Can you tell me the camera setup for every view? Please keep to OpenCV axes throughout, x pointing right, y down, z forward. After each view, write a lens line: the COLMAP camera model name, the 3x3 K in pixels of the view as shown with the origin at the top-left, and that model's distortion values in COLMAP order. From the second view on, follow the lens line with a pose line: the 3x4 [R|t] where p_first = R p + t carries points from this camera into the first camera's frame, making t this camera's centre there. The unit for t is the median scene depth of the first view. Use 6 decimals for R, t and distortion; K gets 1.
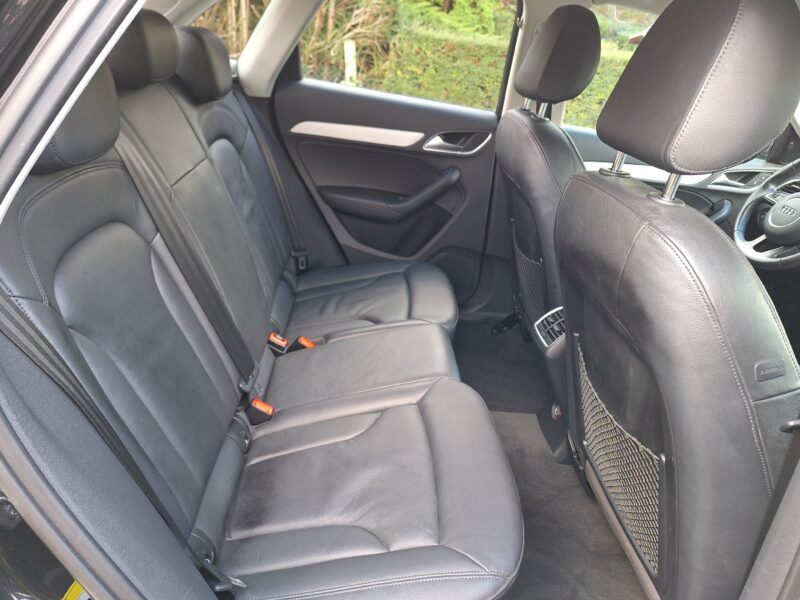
lens RADIAL K [[580.8, 0, 396.5], [0, 580.8, 300.0], [0, 0, 1]] dist [0.014752, -0.018519]
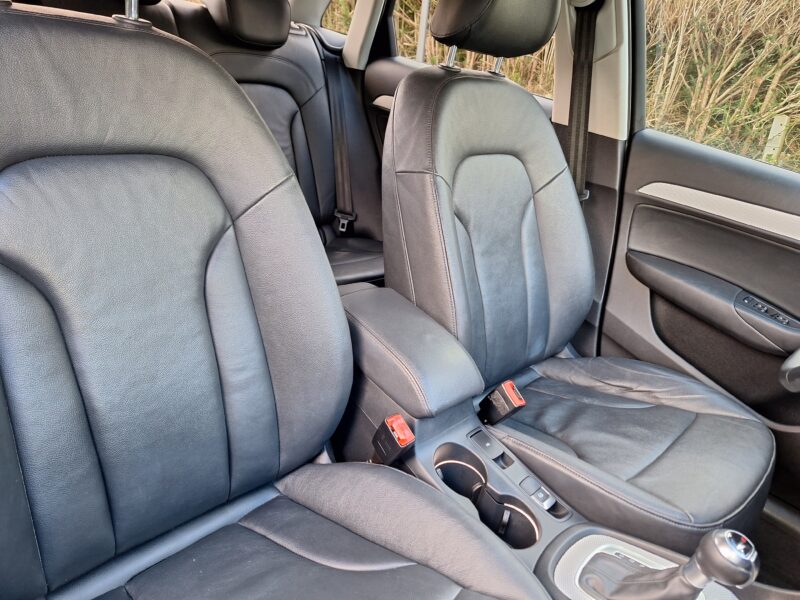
lens RADIAL K [[580.8, 0, 402.9], [0, 580.8, 299.5], [0, 0, 1]] dist [0.014752, -0.018519]
pose [[0.653034, 0.288581, -0.700191, 0.287926], [-0.390536, 0.920463, 0.015132, 0.000968], [0.648867, 0.263568, 0.713795, 0.150163]]
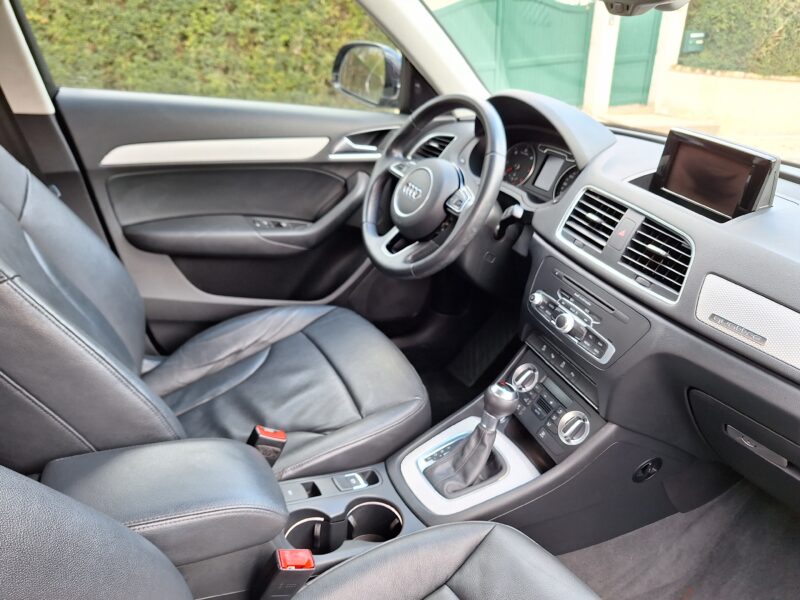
lens RADIAL K [[580.8, 0, 403.5], [0, 580.8, 298.5], [0, 0, 1]] dist [0.014752, -0.018519]
pose [[0.903203, -0.229317, 0.362819, 0.144168], [0.200081, 0.972797, 0.116765, -0.041916], [-0.379725, -0.032870, 0.924515, 0.137616]]
